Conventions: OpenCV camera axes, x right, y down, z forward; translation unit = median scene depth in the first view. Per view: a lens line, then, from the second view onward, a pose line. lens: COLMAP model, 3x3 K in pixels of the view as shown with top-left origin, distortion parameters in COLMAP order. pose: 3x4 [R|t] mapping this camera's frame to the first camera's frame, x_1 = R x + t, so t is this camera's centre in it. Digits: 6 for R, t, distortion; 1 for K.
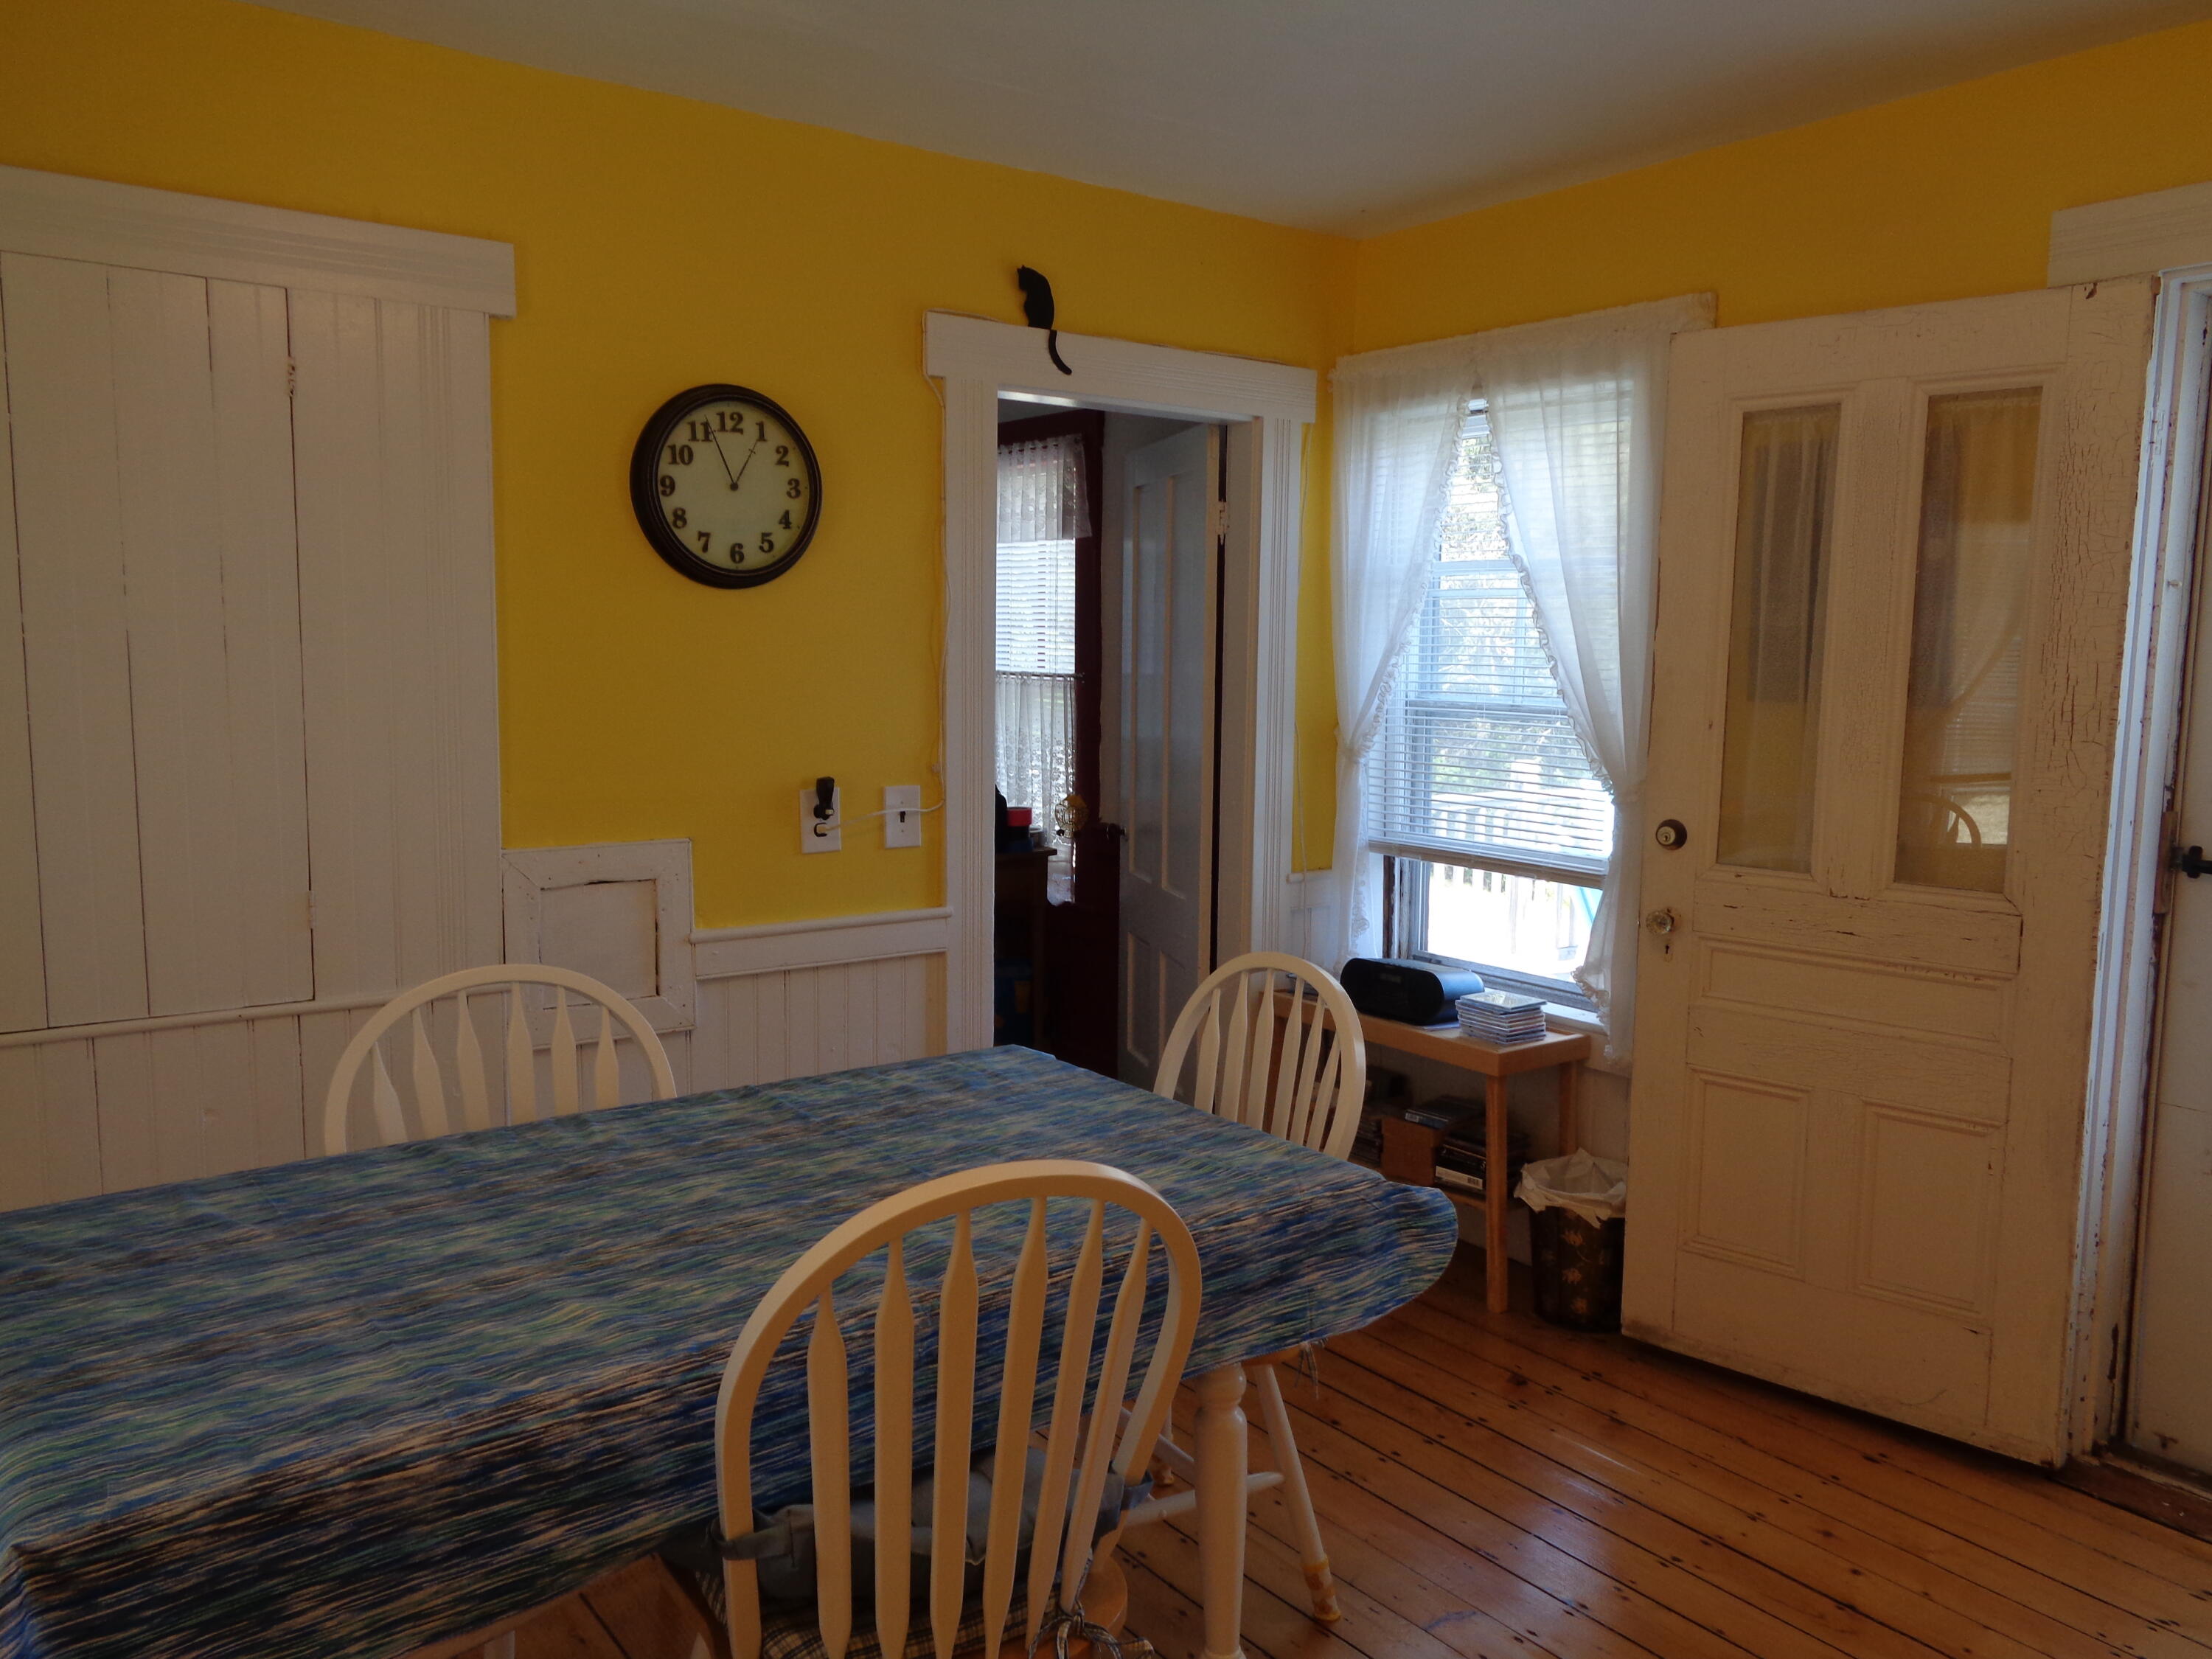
lens RADIAL K [[1679.5, 0, 1132.8], [0, 1679.5, 822.3], [0, 0, 1]] dist [0.011099, 0.004411]
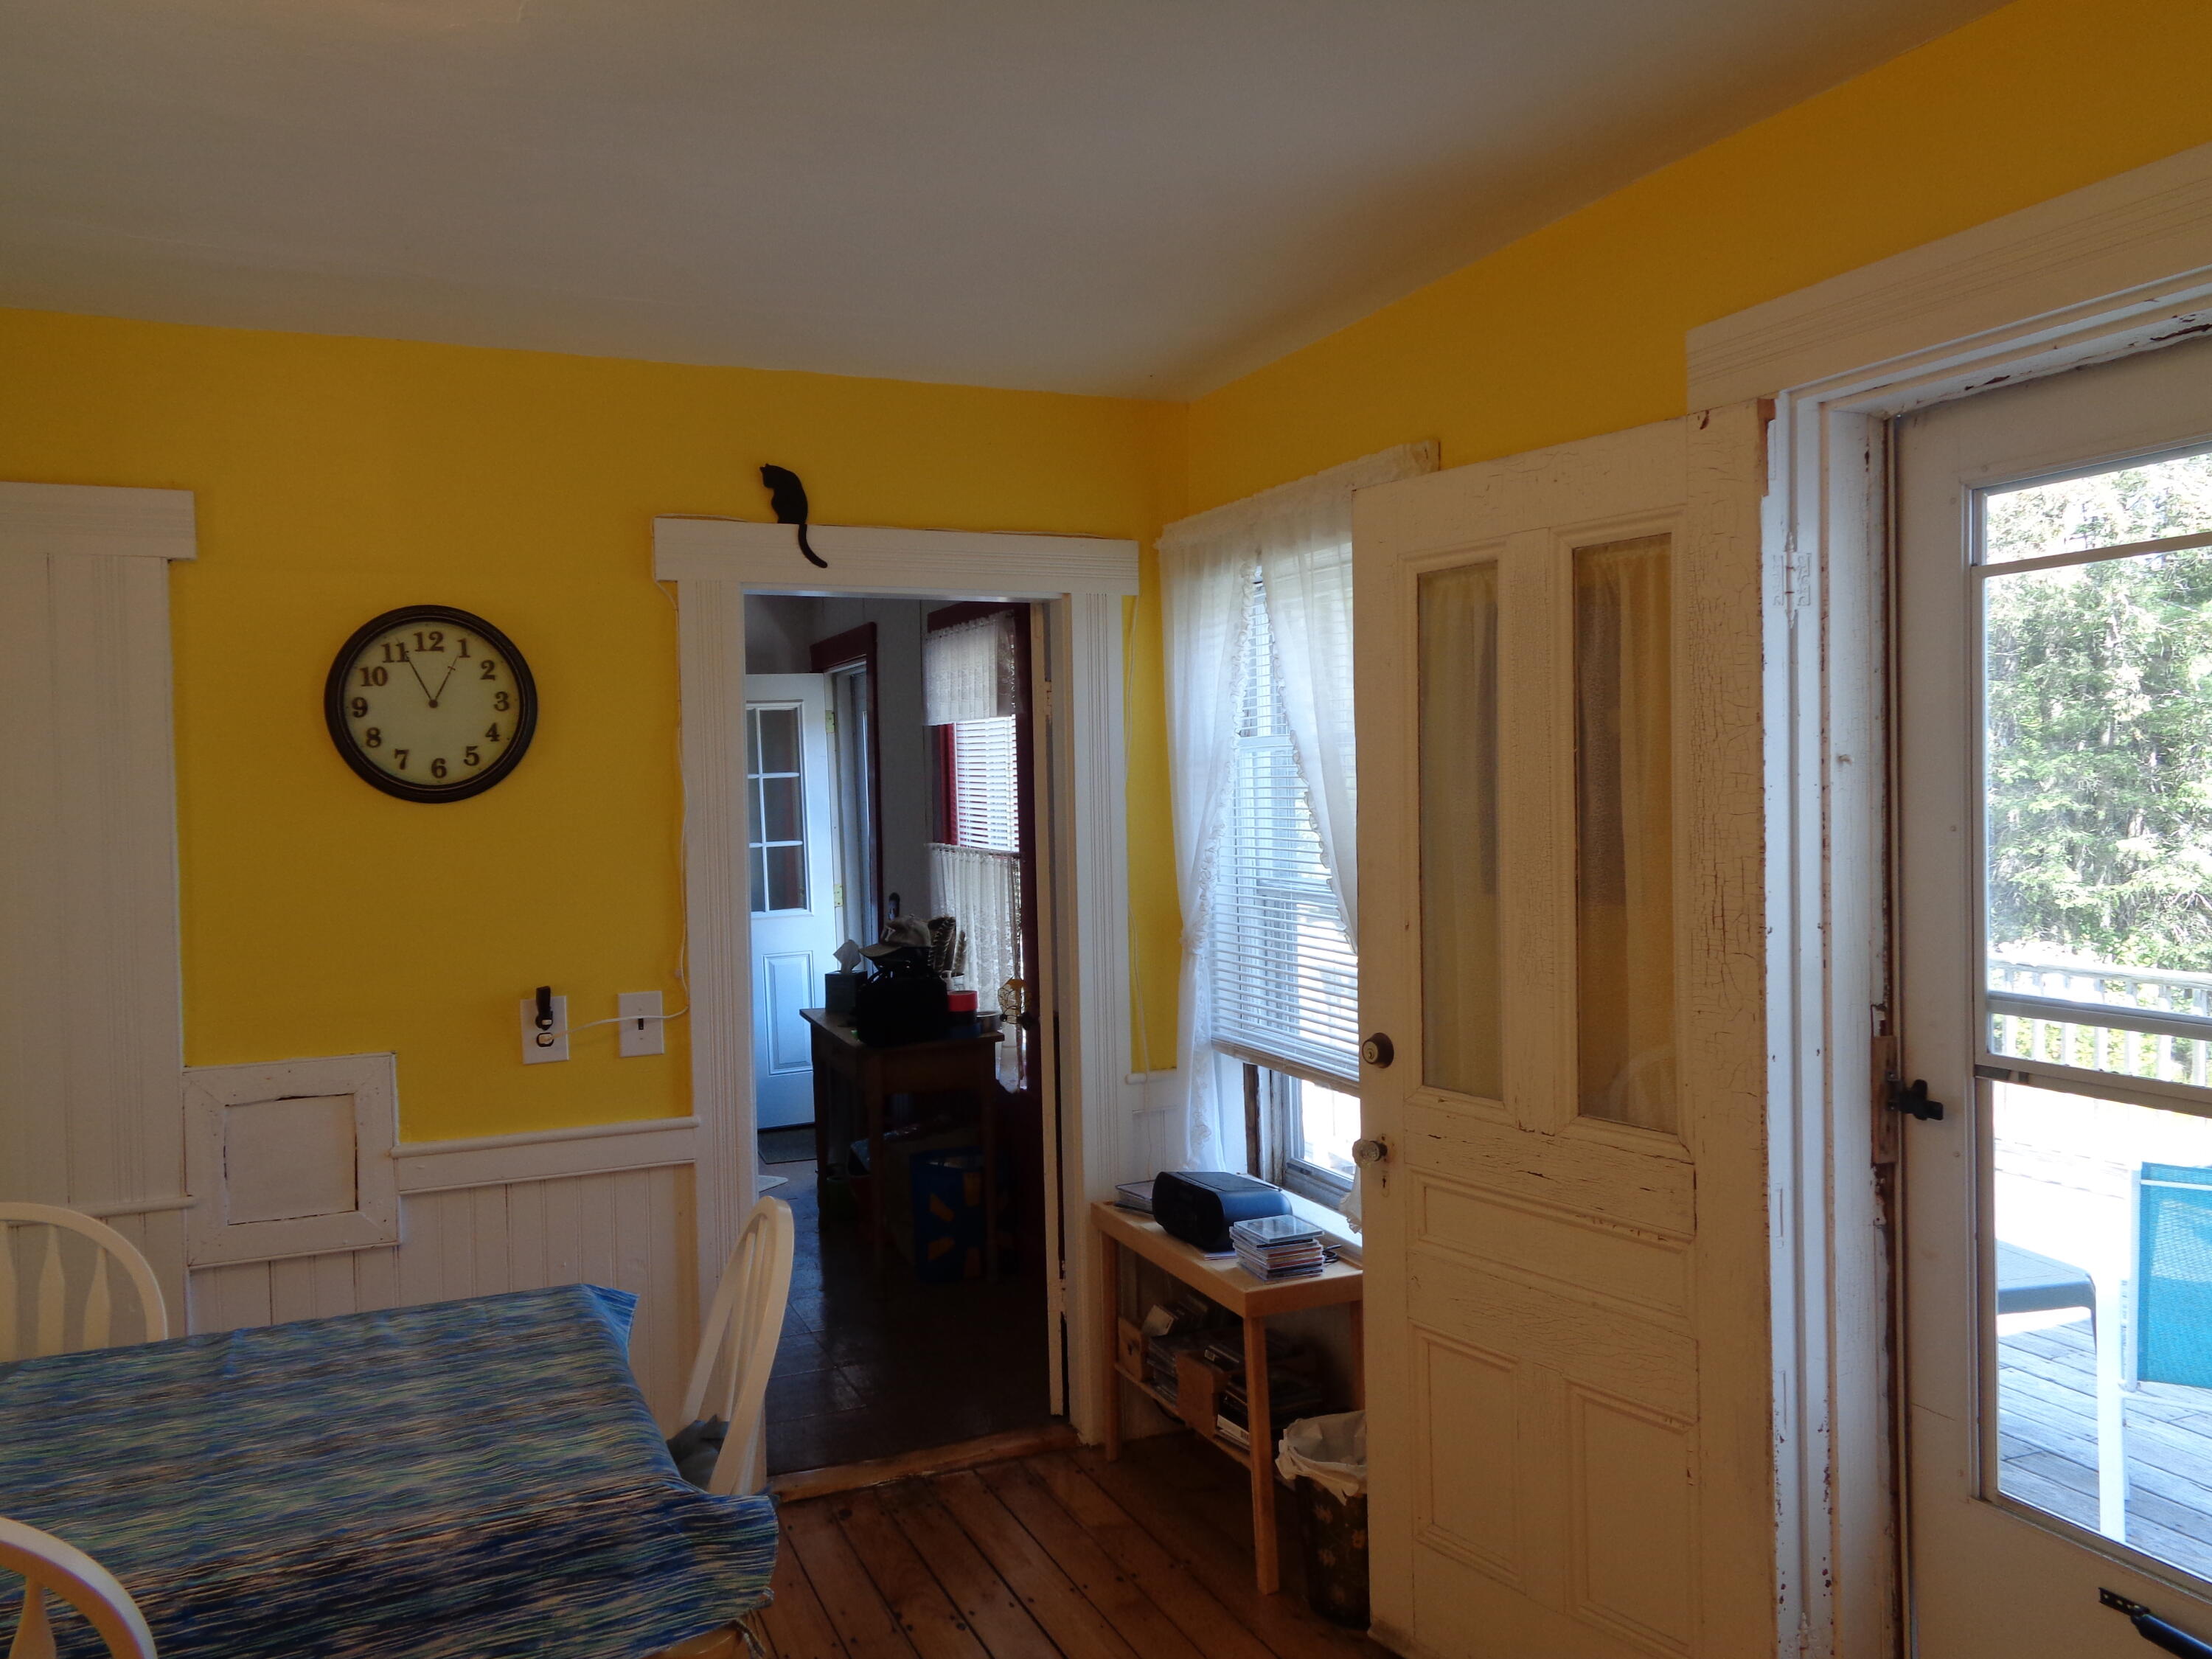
lens RADIAL K [[1679.5, 0, 1122.4], [0, 1679.5, 820.7], [0, 0, 1]] dist [0.011099, 0.004411]
pose [[0.973561, -0.028000, -0.226704, 0.406154], [0.008934, 0.996367, -0.084694, -0.040283], [0.228252, 0.080429, 0.970274, 0.116424]]
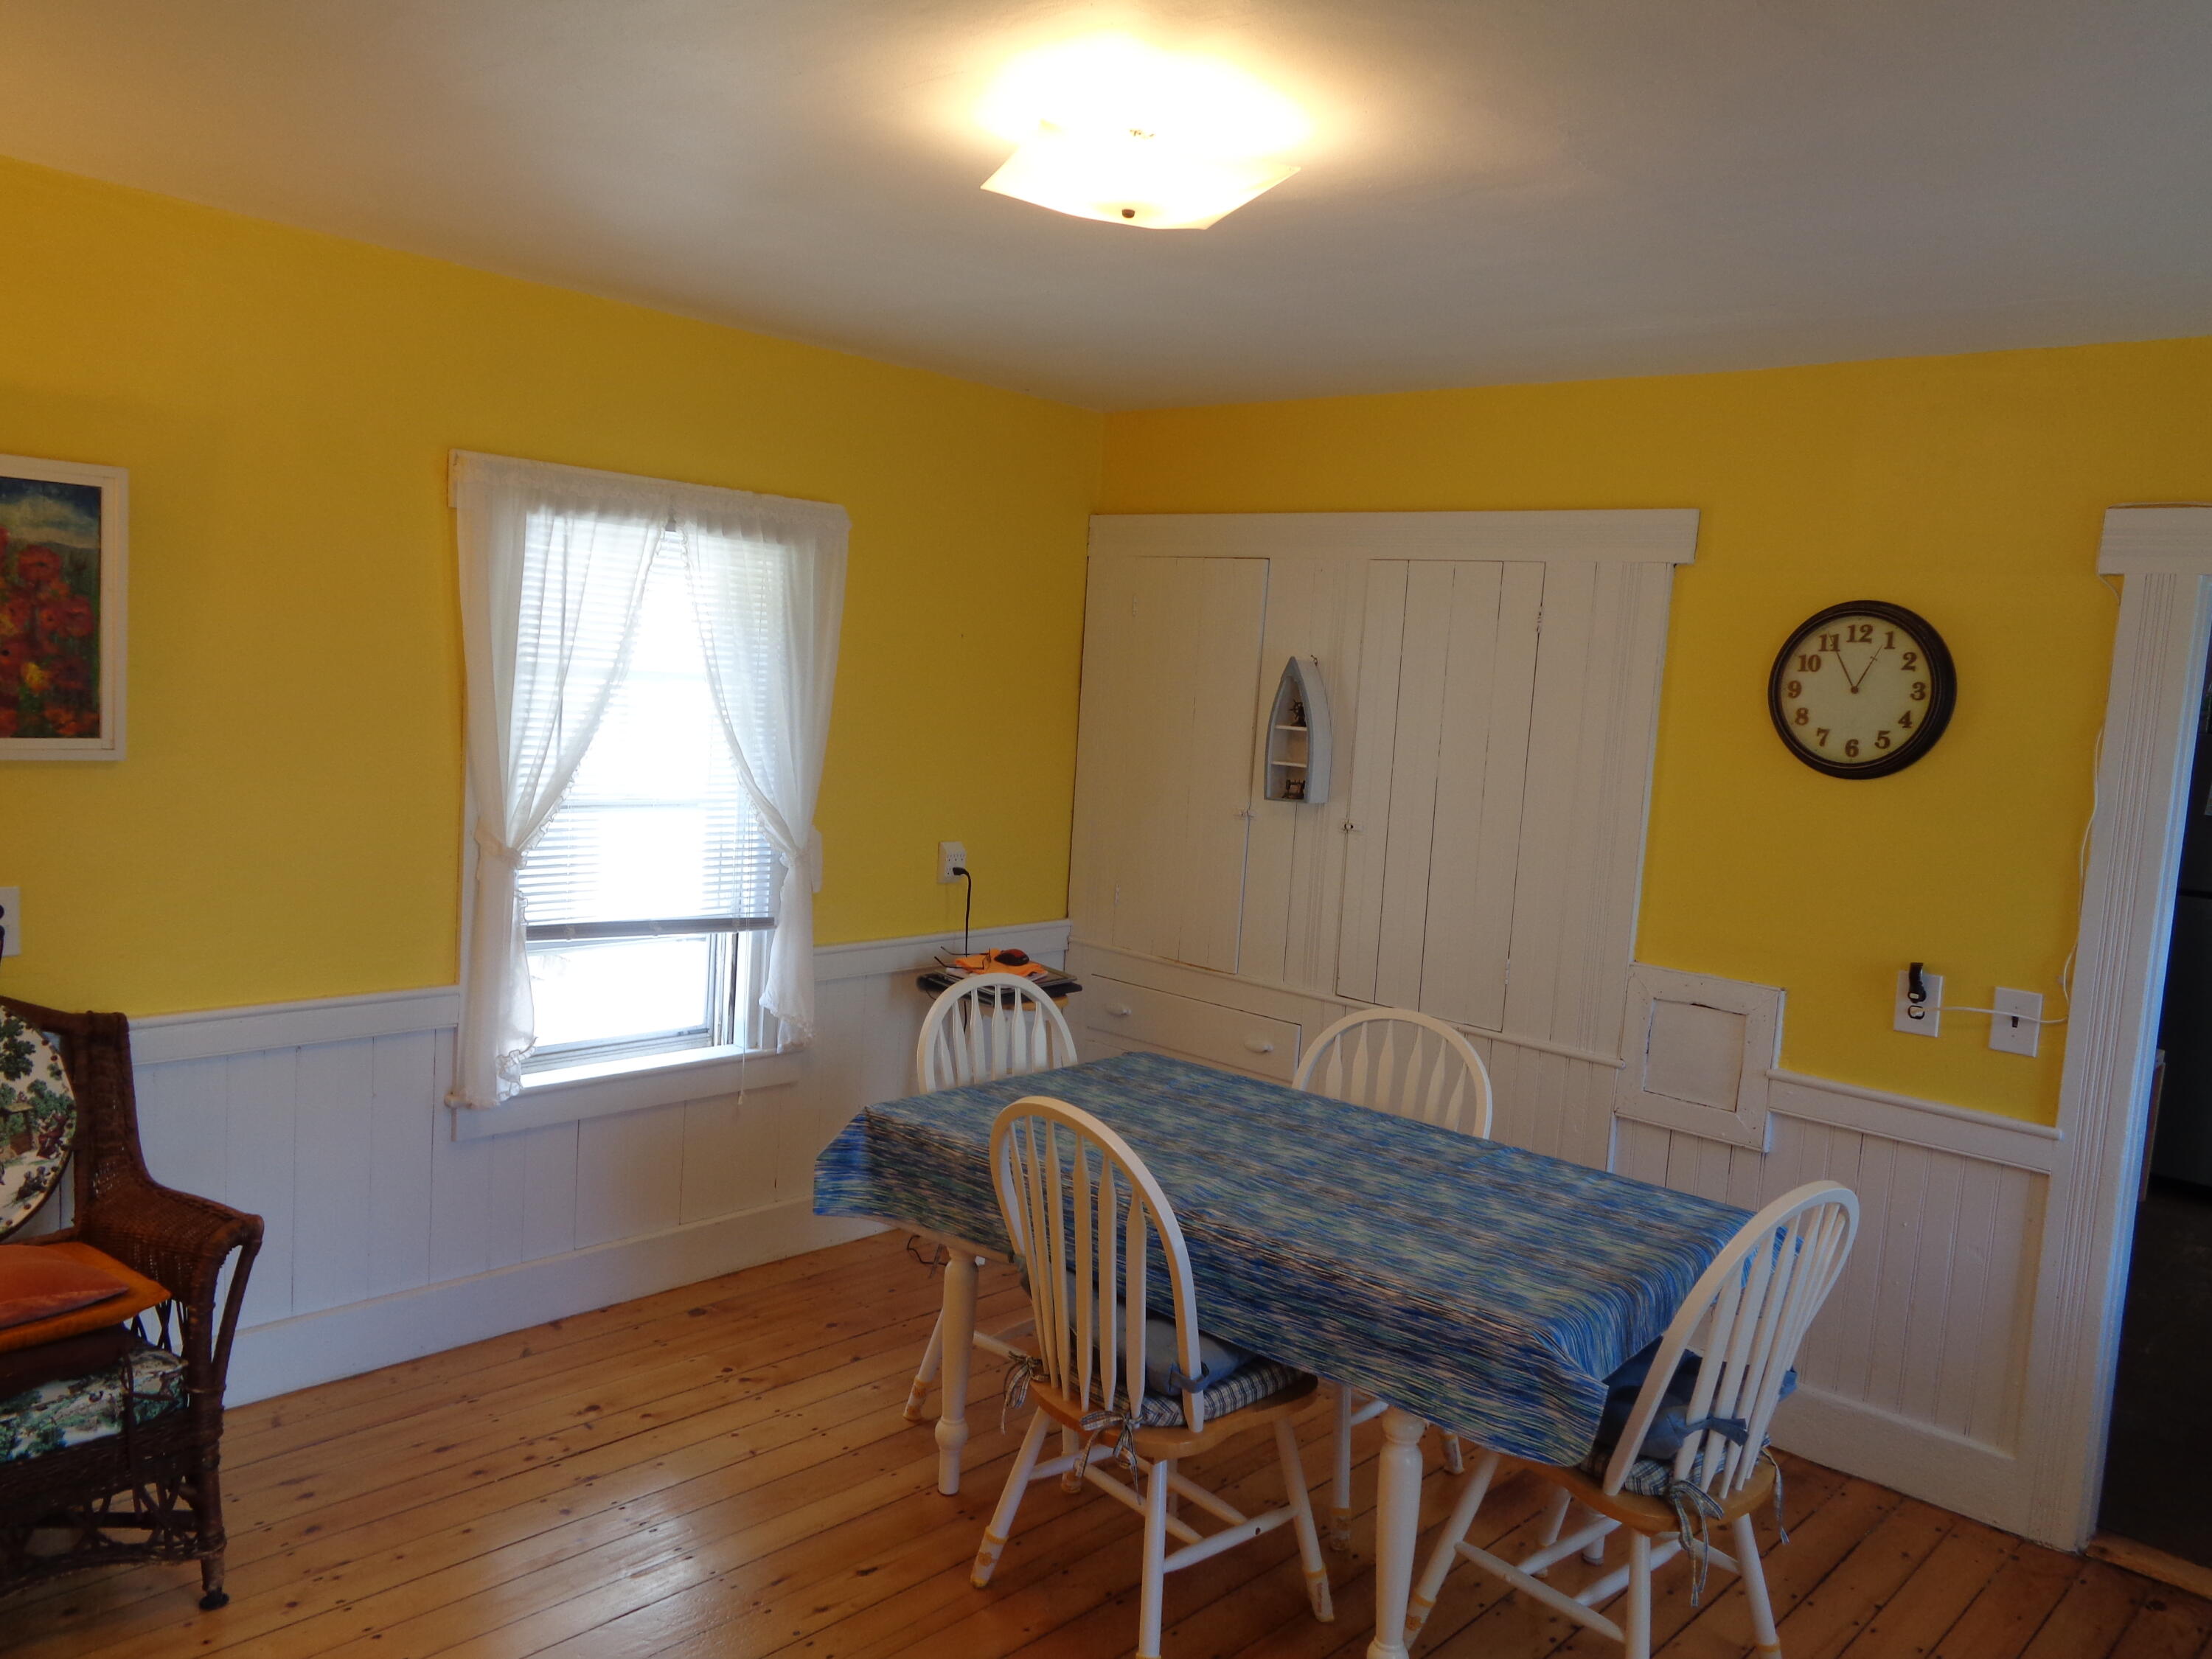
lens RADIAL K [[1679.5, 0, 1103.0], [0, 1679.5, 818.5], [0, 0, 1]] dist [0.011099, 0.004411]
pose [[0.190785, 0.094782, -0.977045, 0.794865], [-0.170062, 0.983468, 0.062197, -0.101670], [0.966788, 0.154292, 0.203750, 0.303287]]
